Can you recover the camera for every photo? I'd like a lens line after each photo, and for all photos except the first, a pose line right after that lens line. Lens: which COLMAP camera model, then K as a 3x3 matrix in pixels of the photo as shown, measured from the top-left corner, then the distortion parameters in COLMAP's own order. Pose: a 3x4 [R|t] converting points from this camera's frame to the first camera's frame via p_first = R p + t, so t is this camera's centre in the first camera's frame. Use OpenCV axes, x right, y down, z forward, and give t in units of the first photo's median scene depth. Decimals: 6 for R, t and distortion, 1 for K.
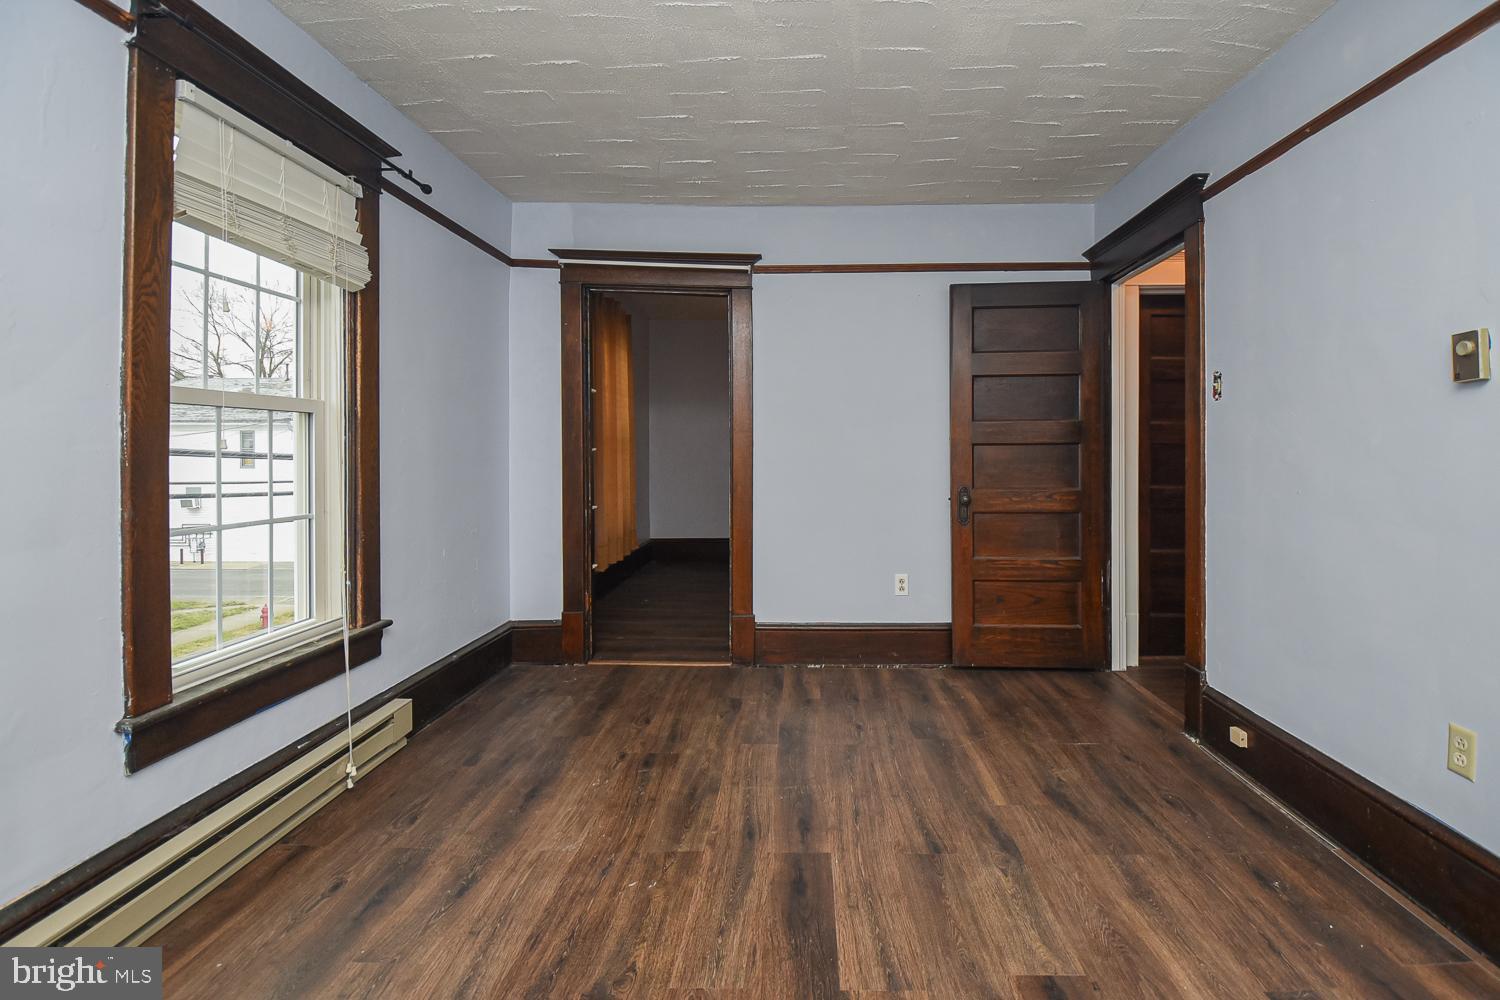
lens RADIAL K [[712.2, 0, 750.5], [0, 712.2, 455.5], [0, 0, 1]] dist [0.040316, -0.035746]
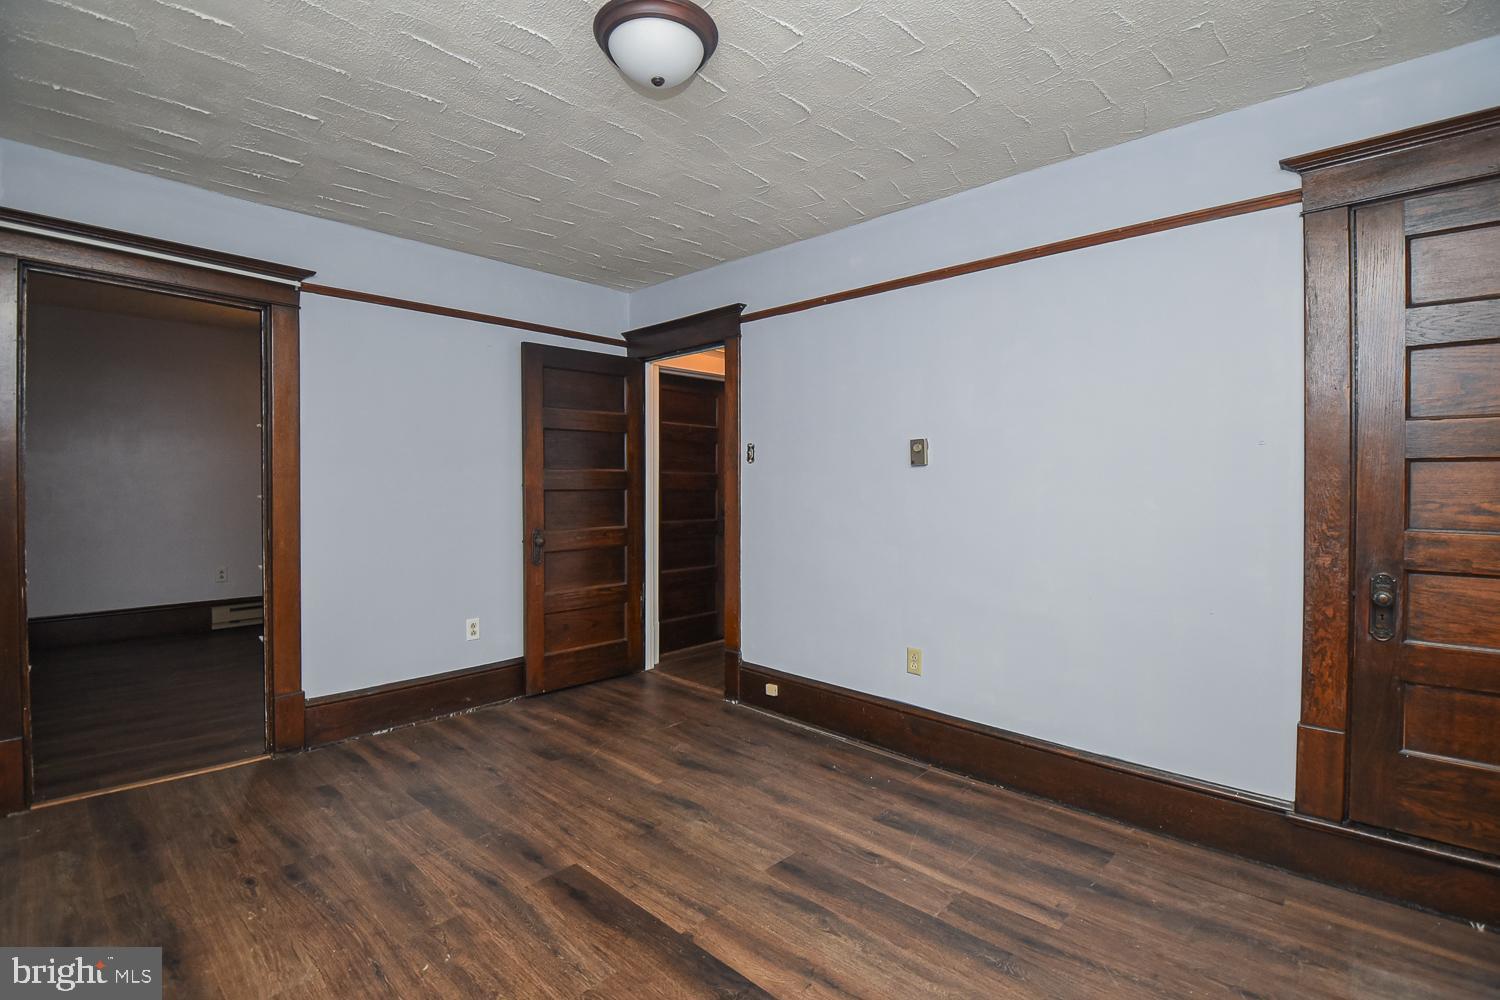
lens RADIAL K [[699.0, 0, 774.3], [0, 699.0, 494.6], [0, 0, 1]] dist [0.046275, -0.043770]
pose [[0.669836, -0.009738, 0.742445, -0.361632], [0.004794, 0.999950, 0.008790, -0.024941], [-0.742494, -0.002328, 0.669849, 0.019862]]
